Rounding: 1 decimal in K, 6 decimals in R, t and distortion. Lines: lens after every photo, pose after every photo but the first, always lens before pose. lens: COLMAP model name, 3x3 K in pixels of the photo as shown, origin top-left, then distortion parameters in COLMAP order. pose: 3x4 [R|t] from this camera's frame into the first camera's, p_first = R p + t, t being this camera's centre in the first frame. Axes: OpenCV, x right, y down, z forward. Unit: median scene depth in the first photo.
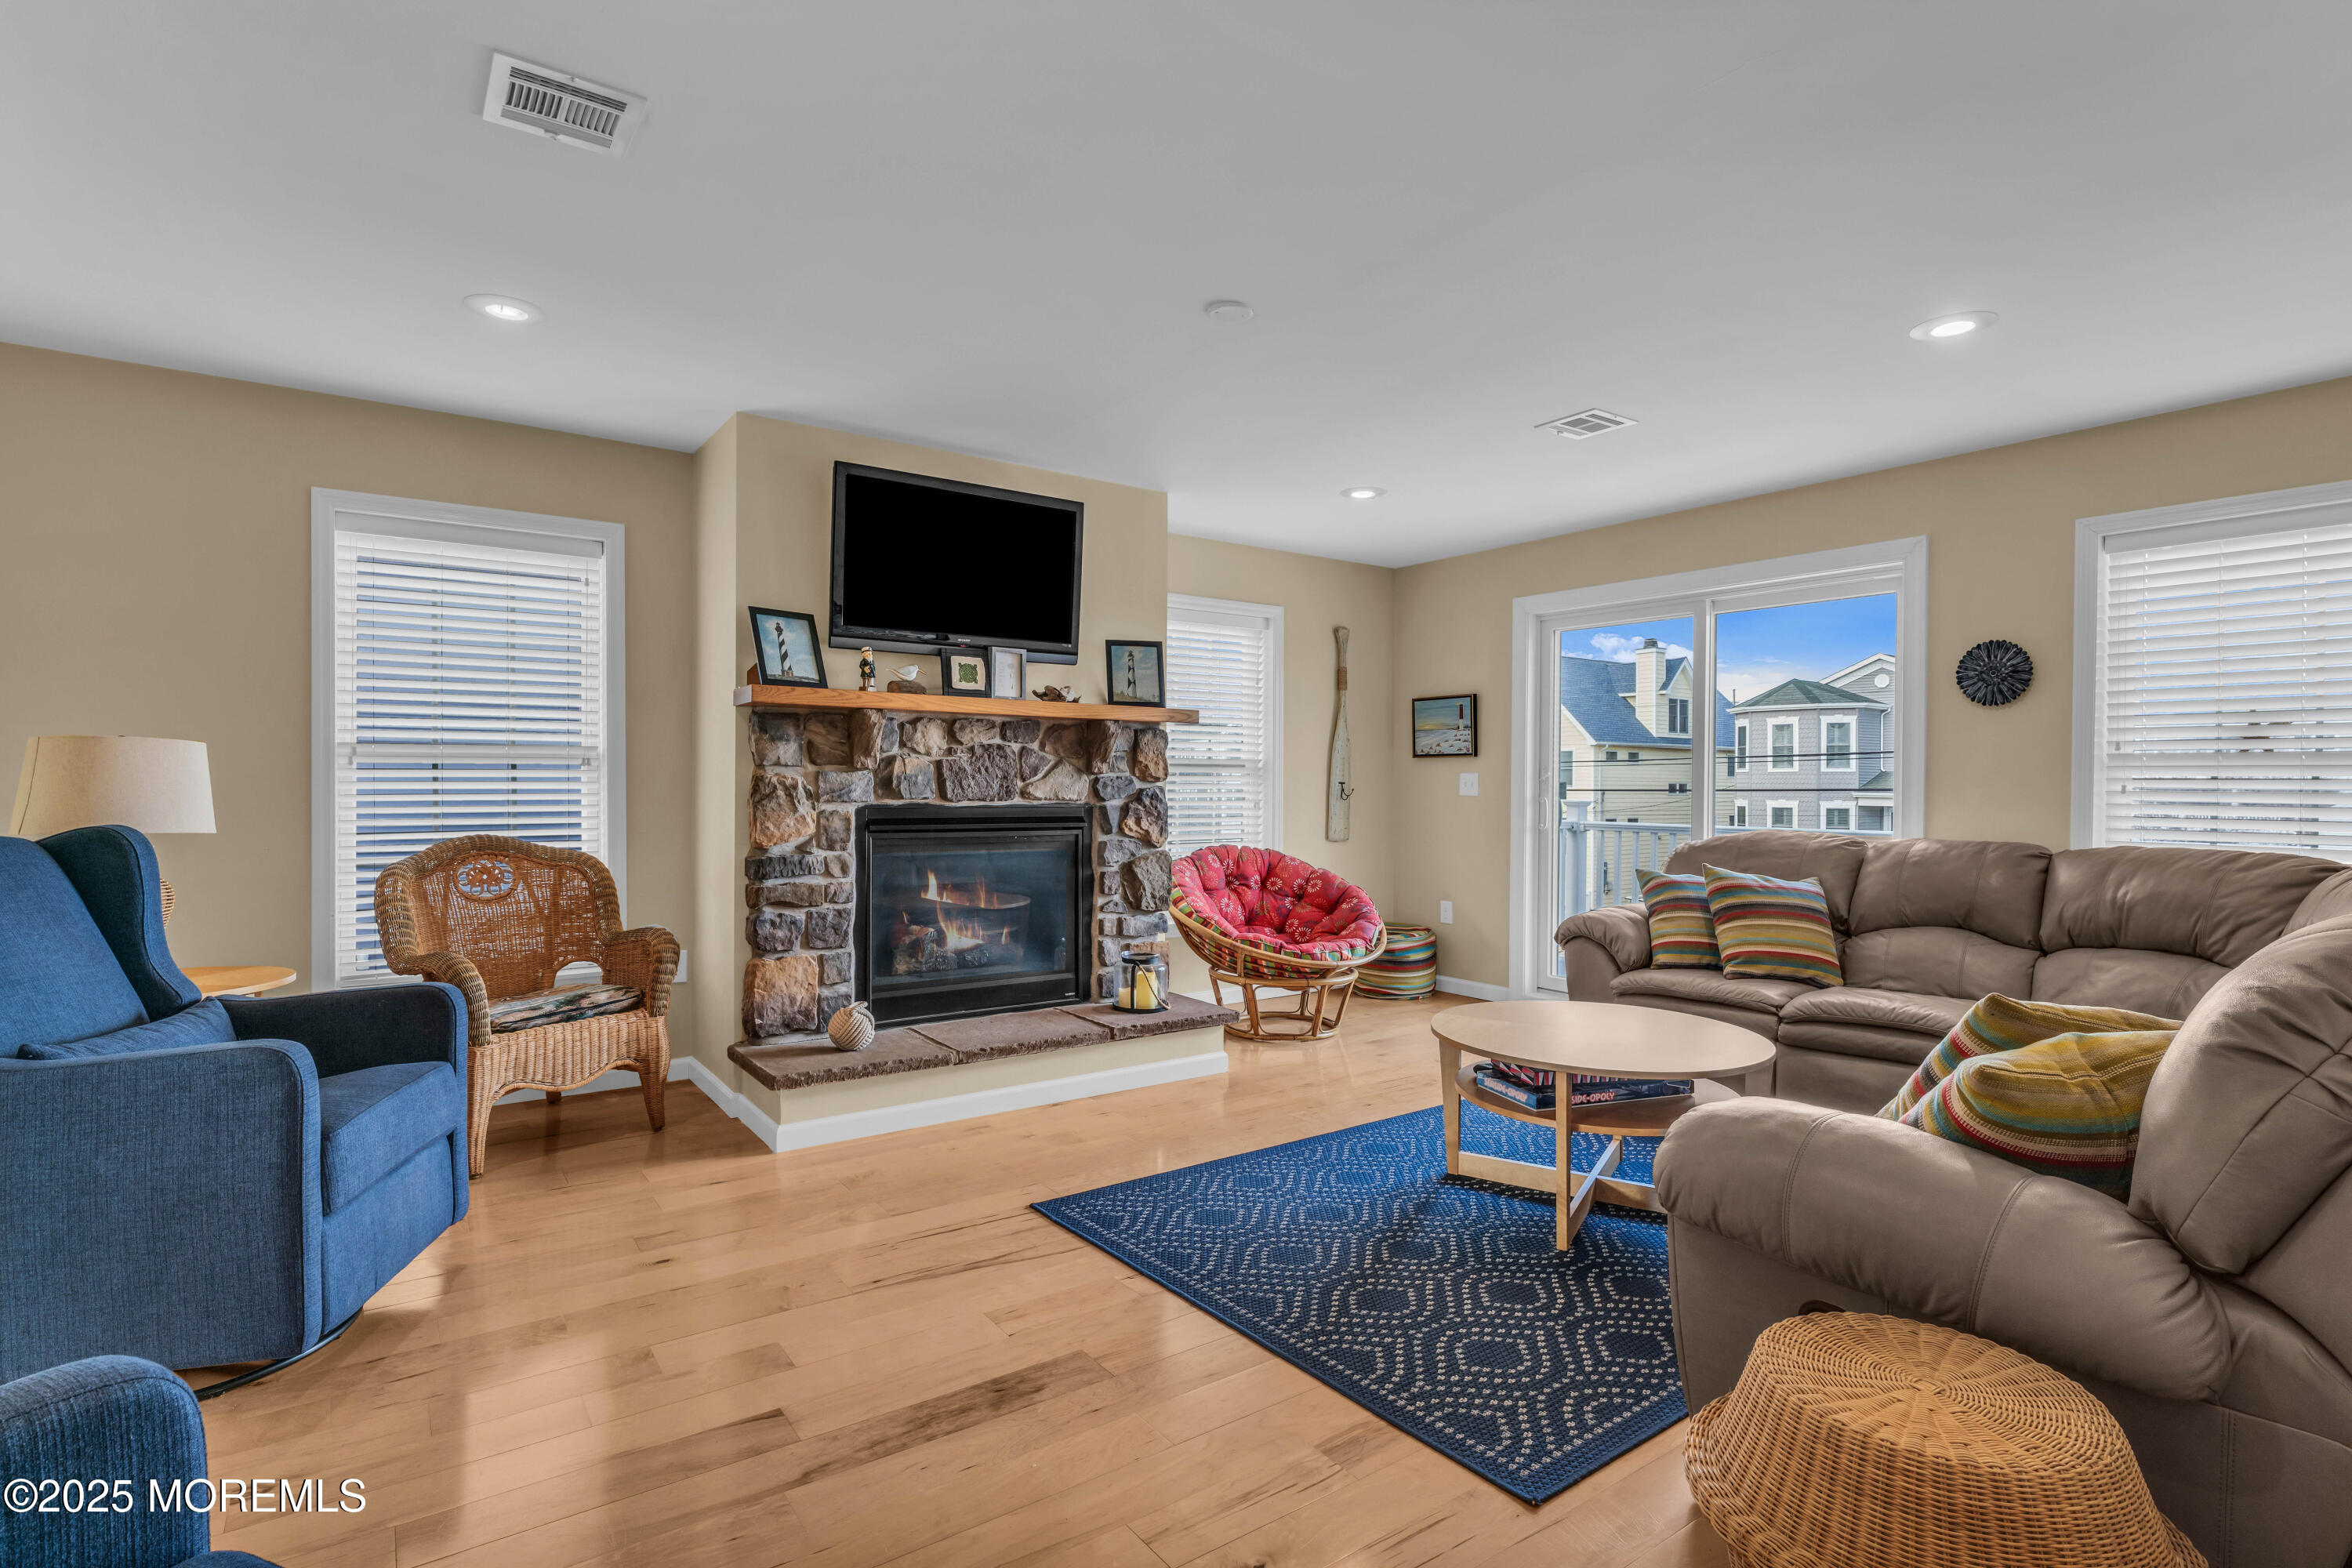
lens RADIAL K [[1138.4, 0, 1181.1], [0, 1138.4, 787.6], [0, 0, 1]] dist [-0.006216, 0.000149]
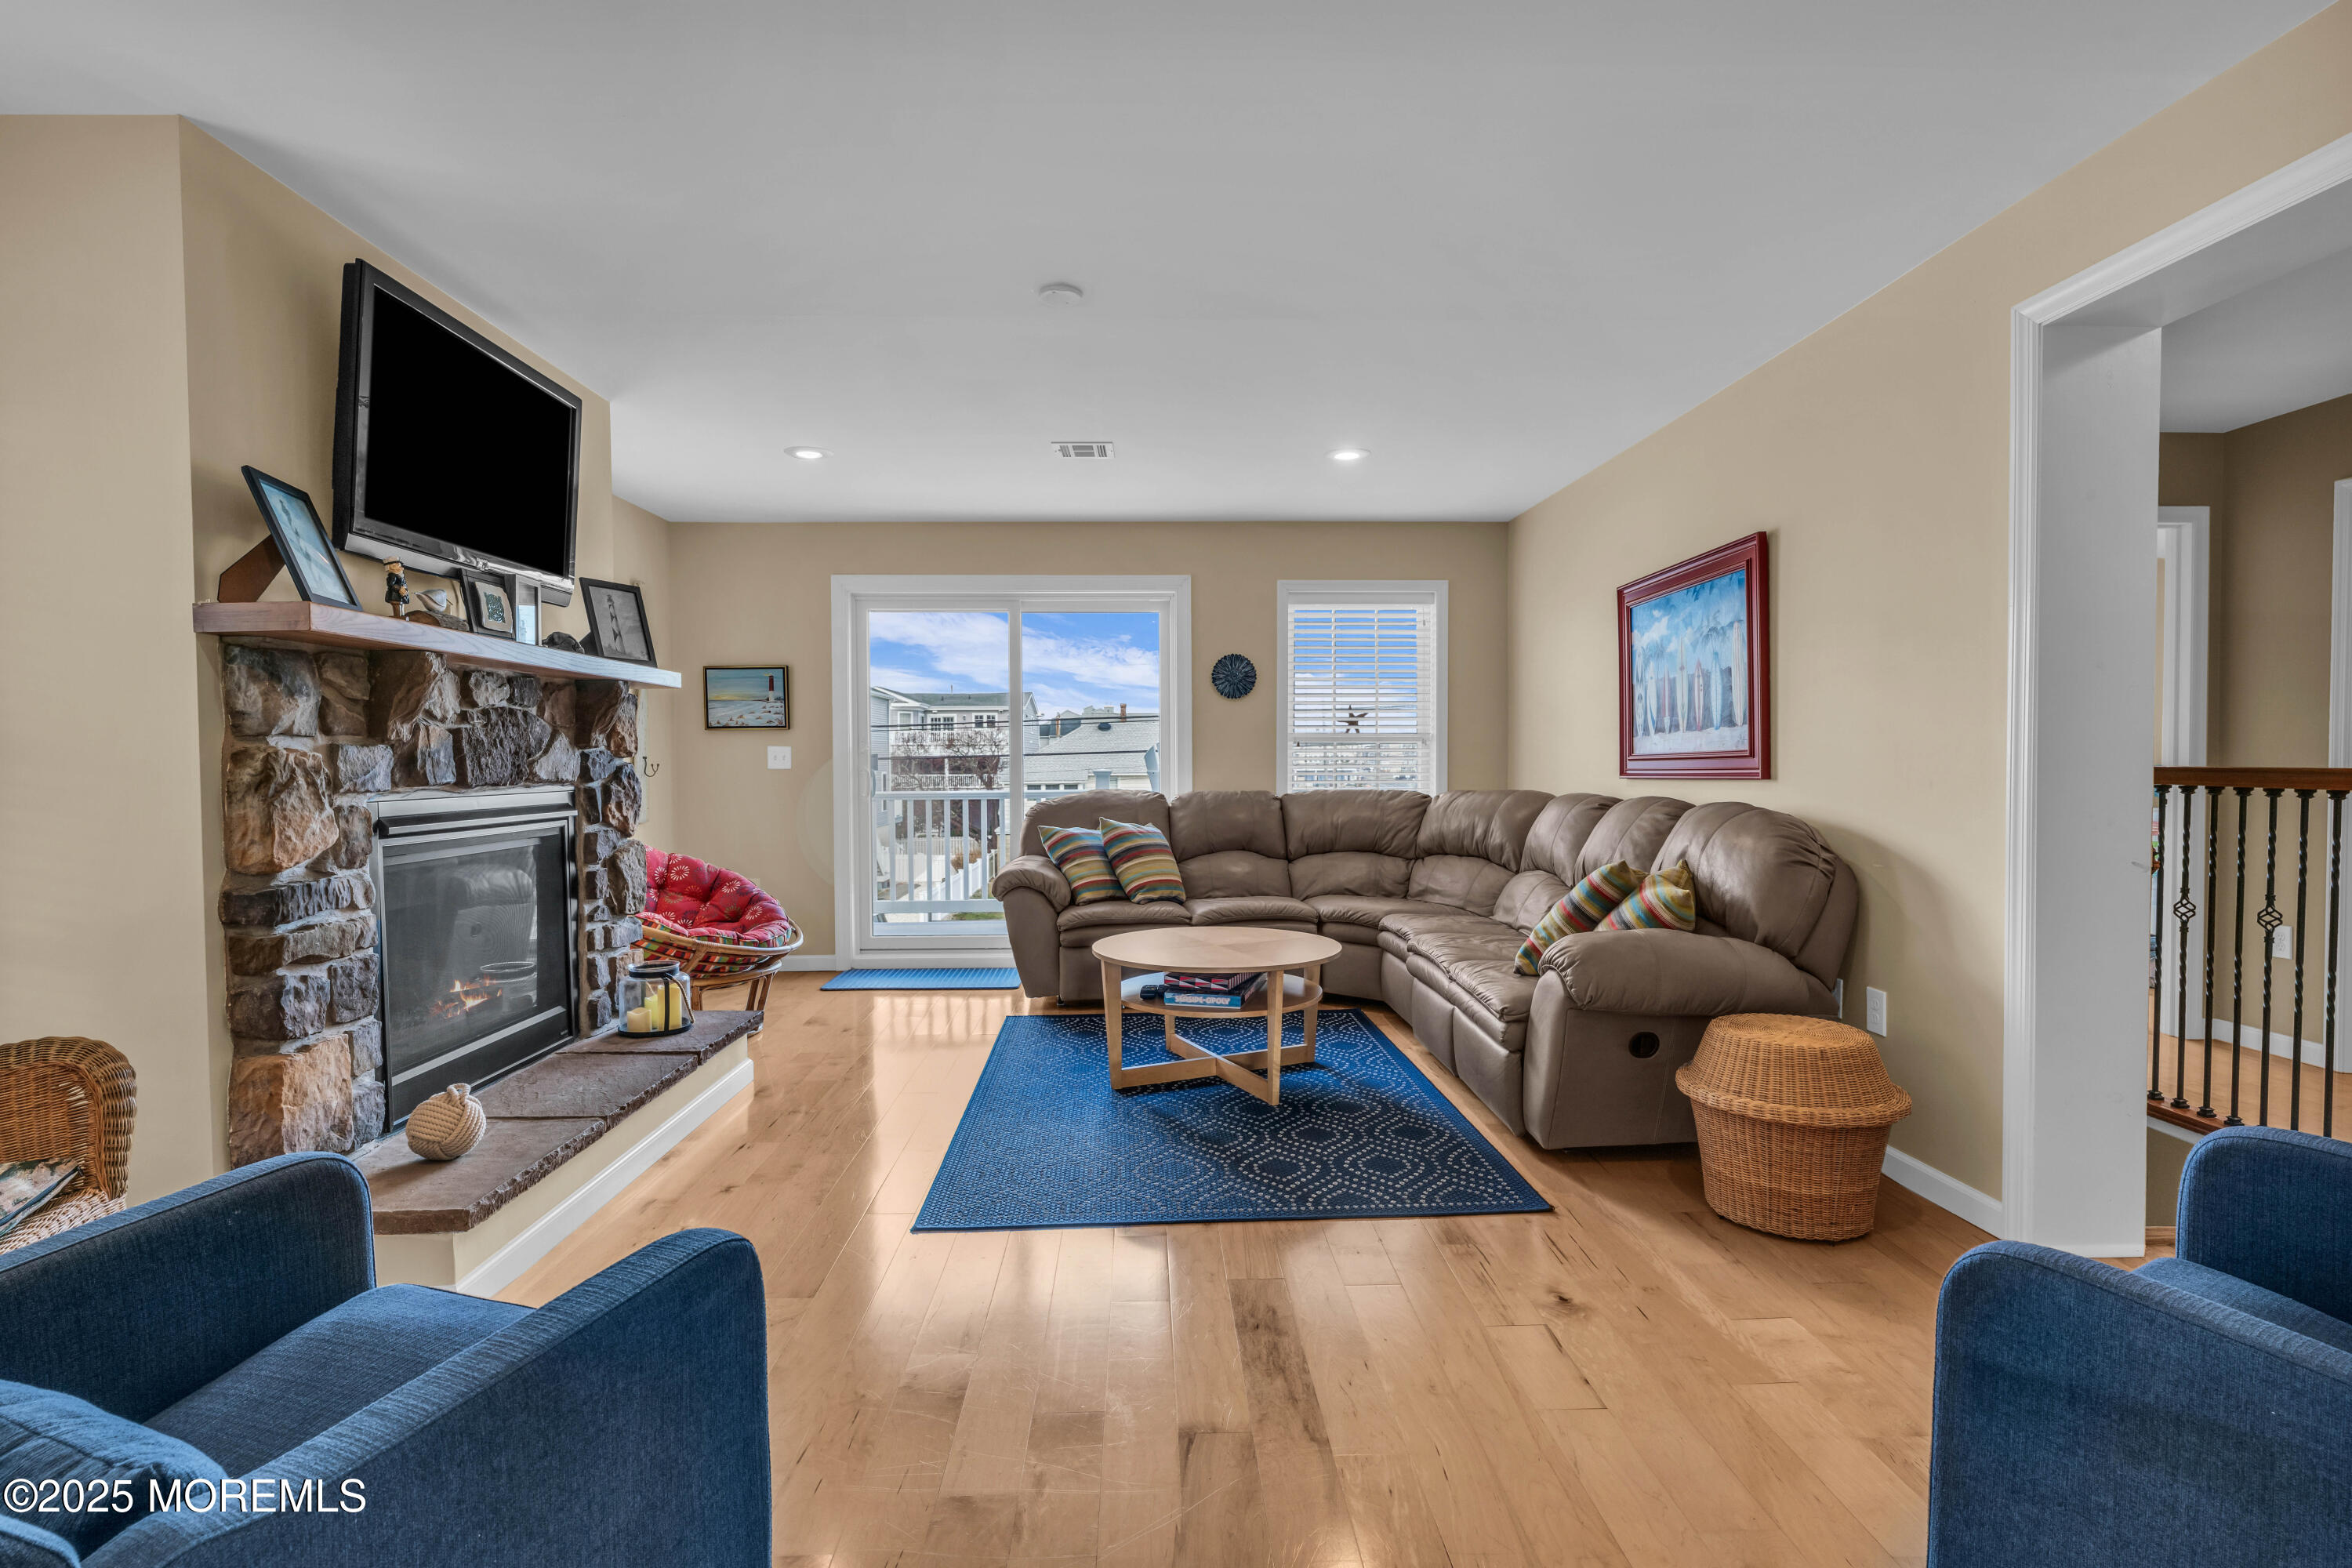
lens RADIAL K [[1138.4, 0, 1181.5], [0, 1138.4, 780.4], [0, 0, 1]] dist [-0.006216, 0.000149]
pose [[0.551548, -0.027742, 0.833682, -0.554251], [0.013332, 0.999612, 0.024444, -0.003445], [-0.834037, -0.002368, 0.551704, 0.244834]]
